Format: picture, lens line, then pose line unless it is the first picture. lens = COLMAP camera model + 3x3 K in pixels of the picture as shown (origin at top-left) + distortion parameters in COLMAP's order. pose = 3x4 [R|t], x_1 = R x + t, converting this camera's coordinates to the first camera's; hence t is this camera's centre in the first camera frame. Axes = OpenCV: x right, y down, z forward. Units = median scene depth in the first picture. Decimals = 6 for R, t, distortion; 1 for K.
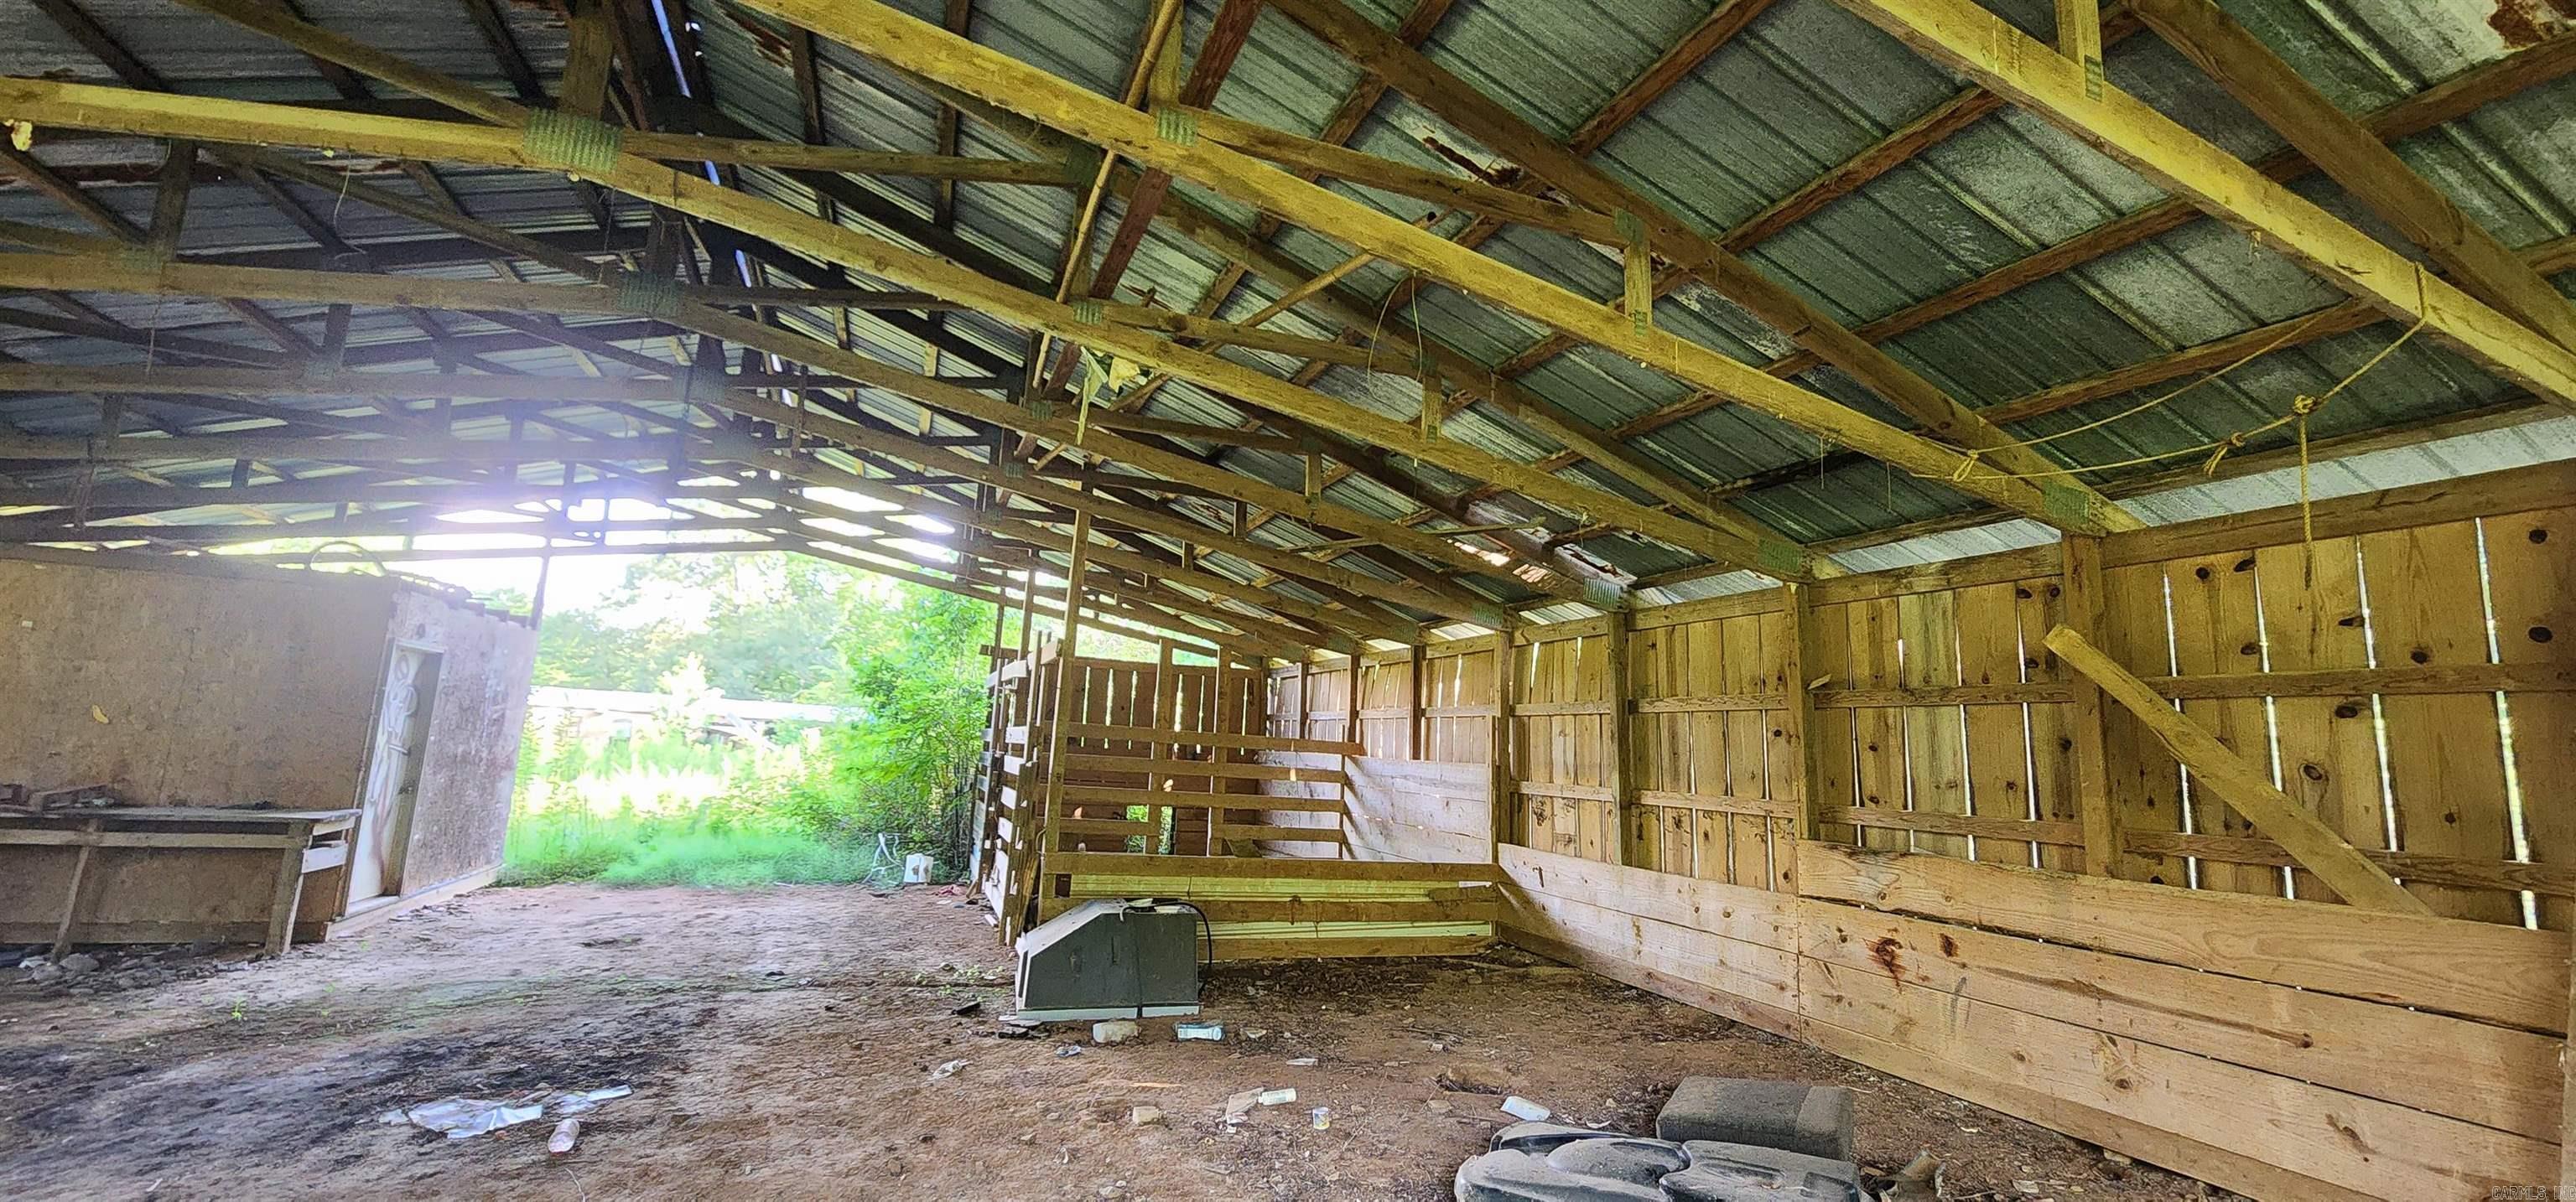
lens RADIAL K [[1067.6, 0, 1288.0], [0, 1067.6, 601.0], [0, 0, 1]] dist [0.010903, -0.007568]
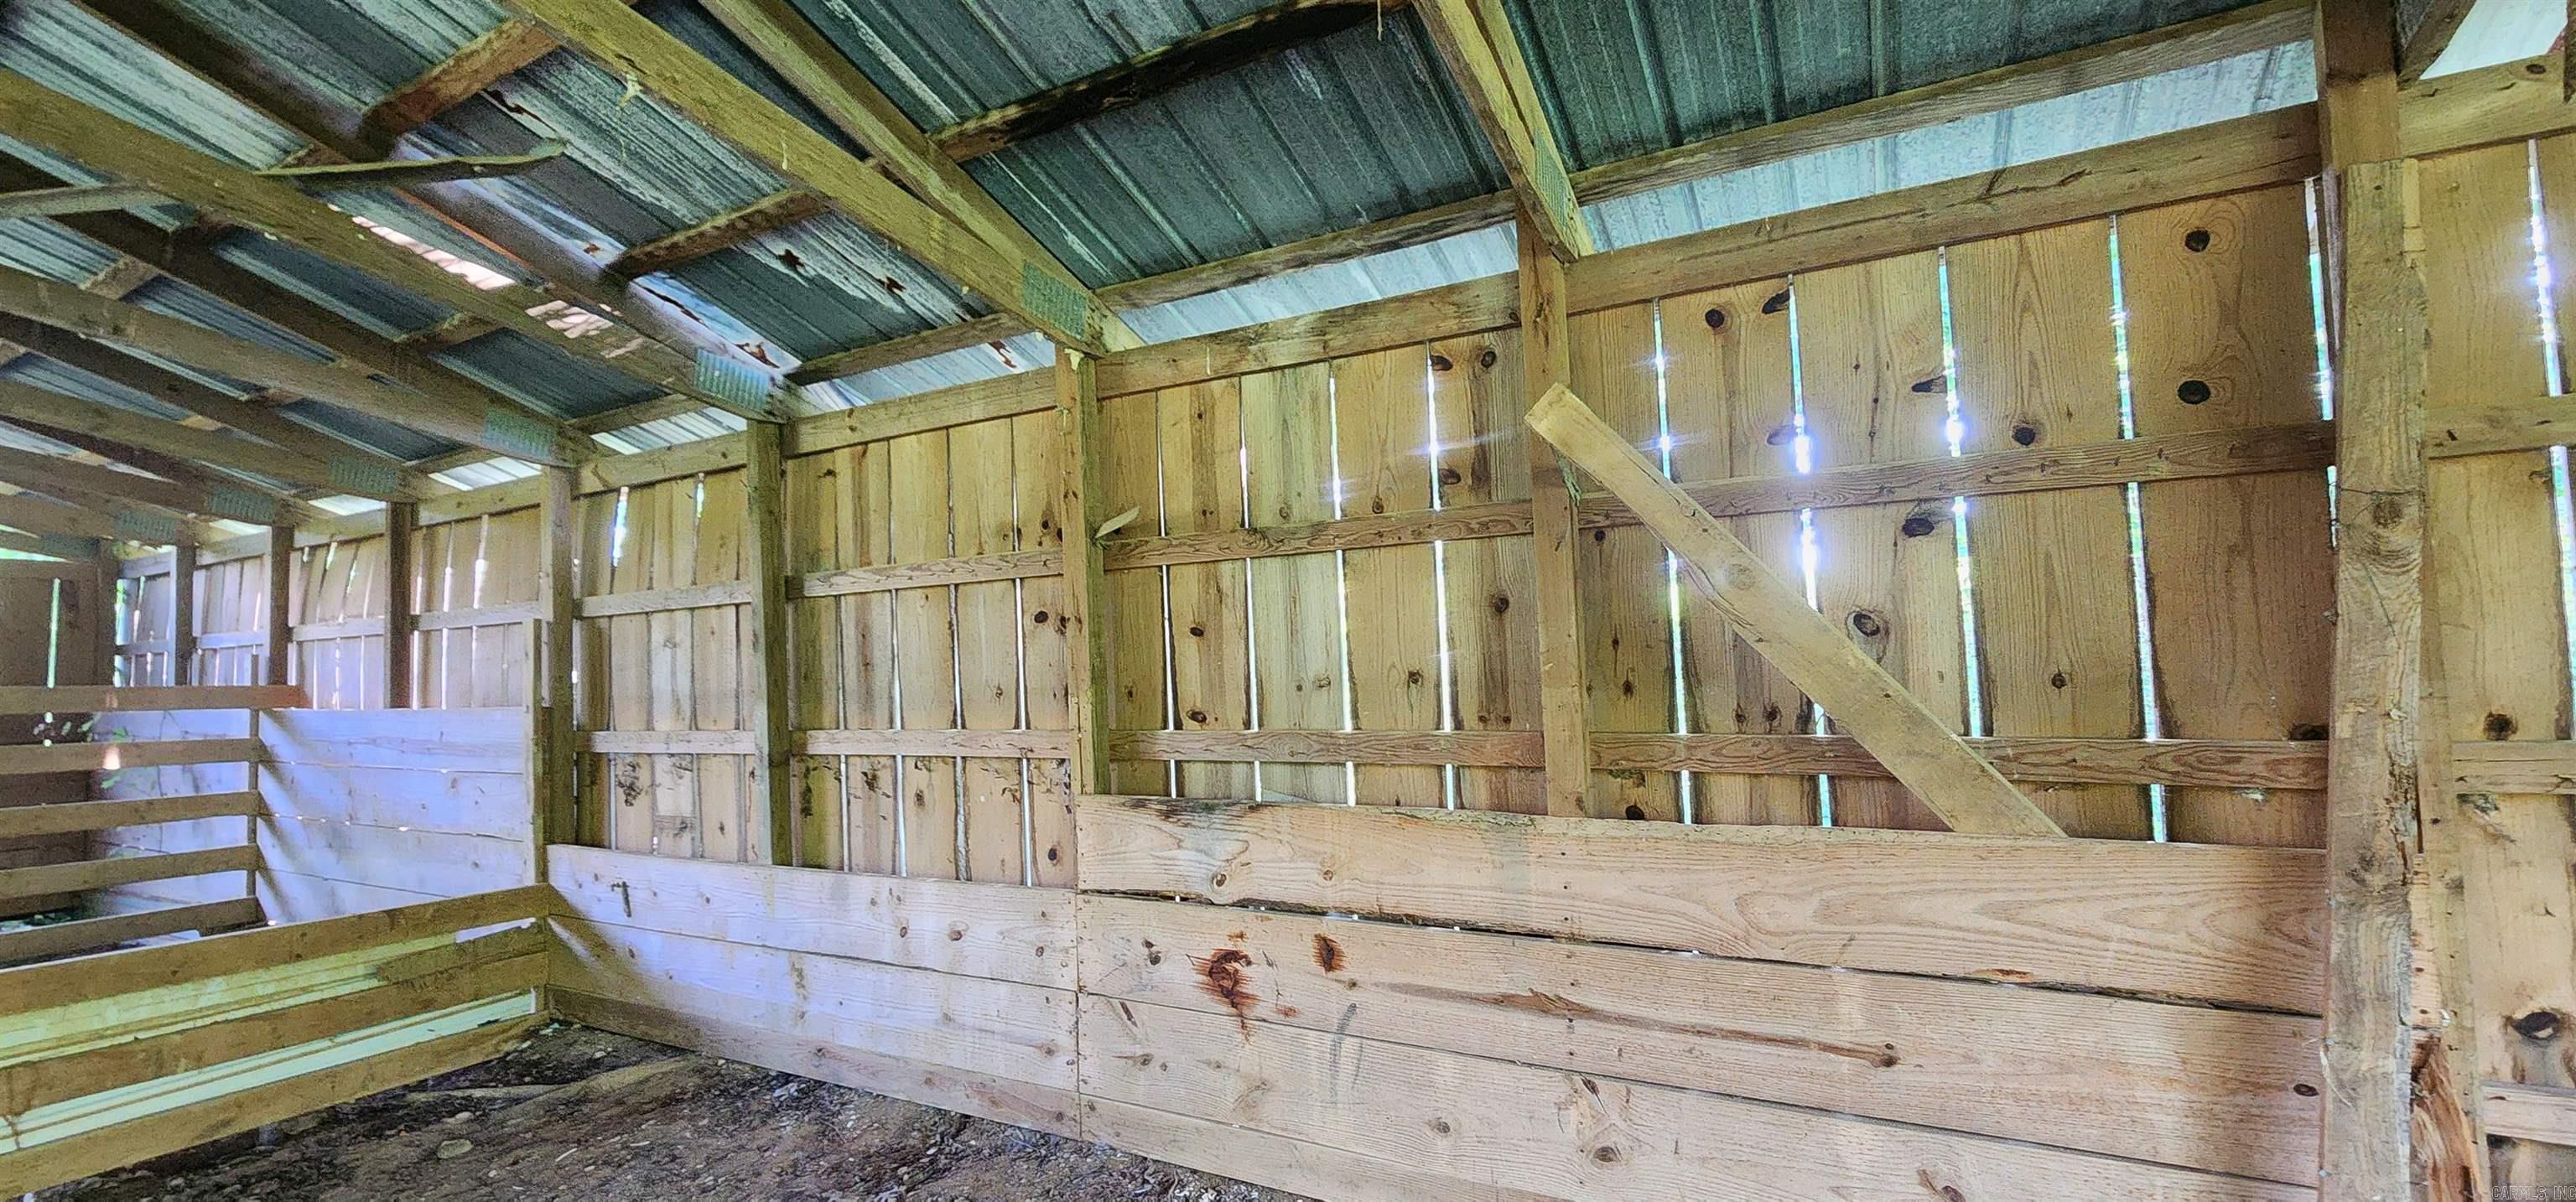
lens RADIAL K [[1067.6, 0, 1288.0], [0, 1067.6, 601.0], [0, 0, 1]] dist [0.010903, -0.007568]
pose [[0.755473, -0.025340, 0.654690, 0.184078], [-0.027172, 0.997180, 0.069951, 0.073235], [-0.654617, -0.070636, 0.752654, 0.492946]]
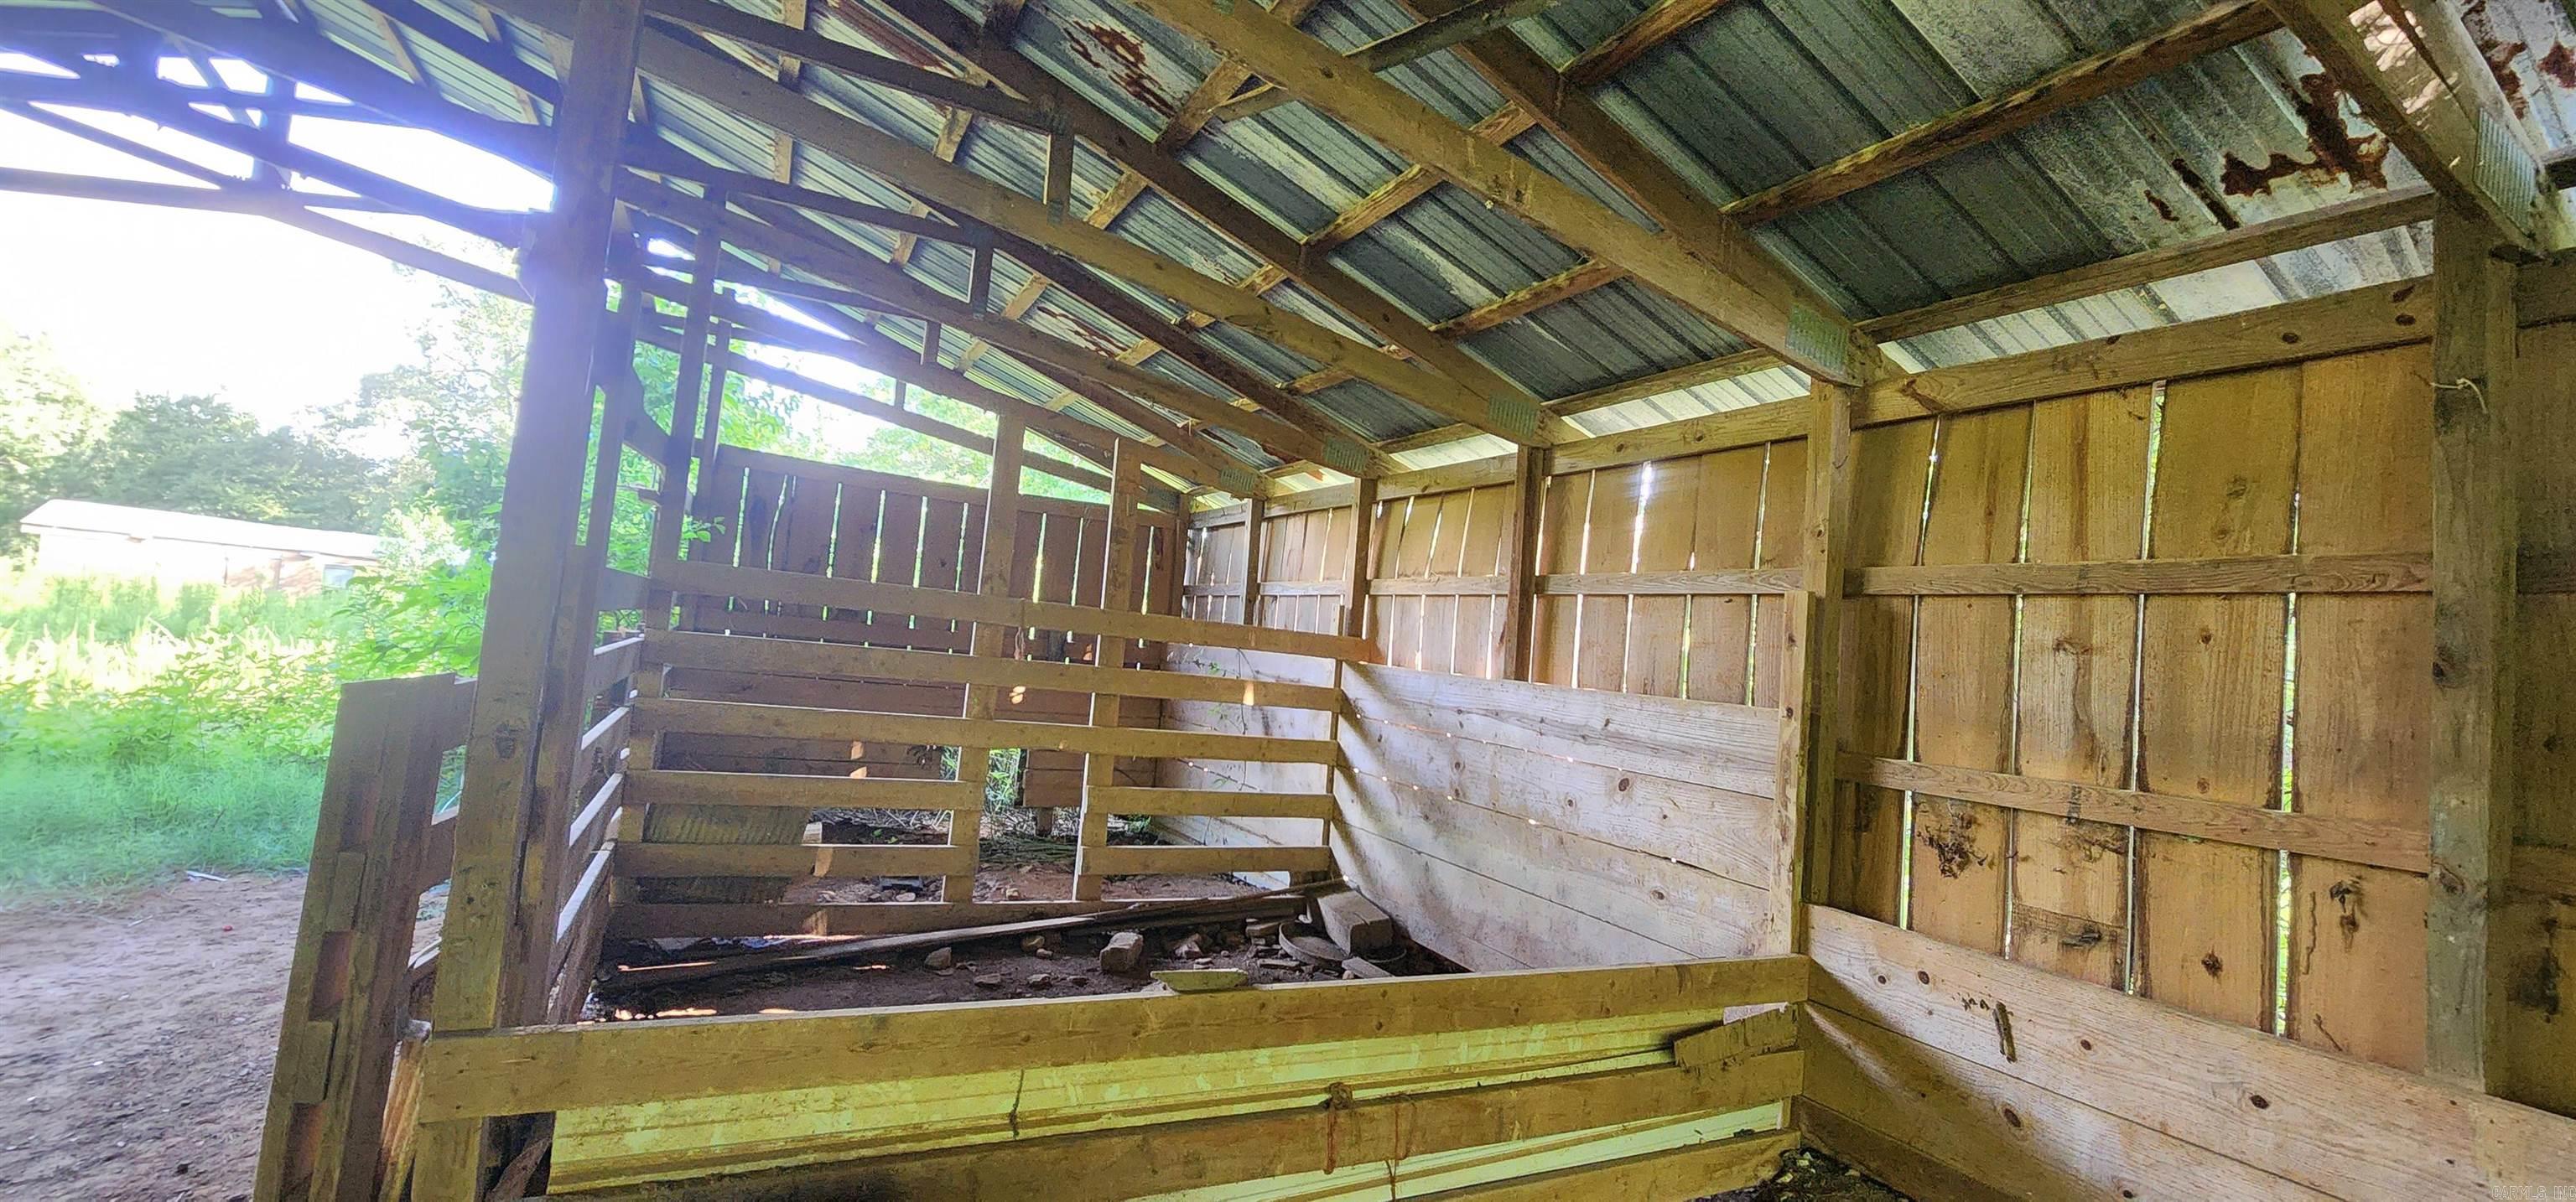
lens RADIAL K [[1067.6, 0, 1288.0], [0, 1067.6, 601.0], [0, 0, 1]] dist [0.010903, -0.007568]
pose [[0.992334, 0.045379, 0.114952, -0.074571], [-0.056980, 0.993381, 0.099735, 0.121990], [-0.109665, -0.105521, 0.988352, 0.926979]]
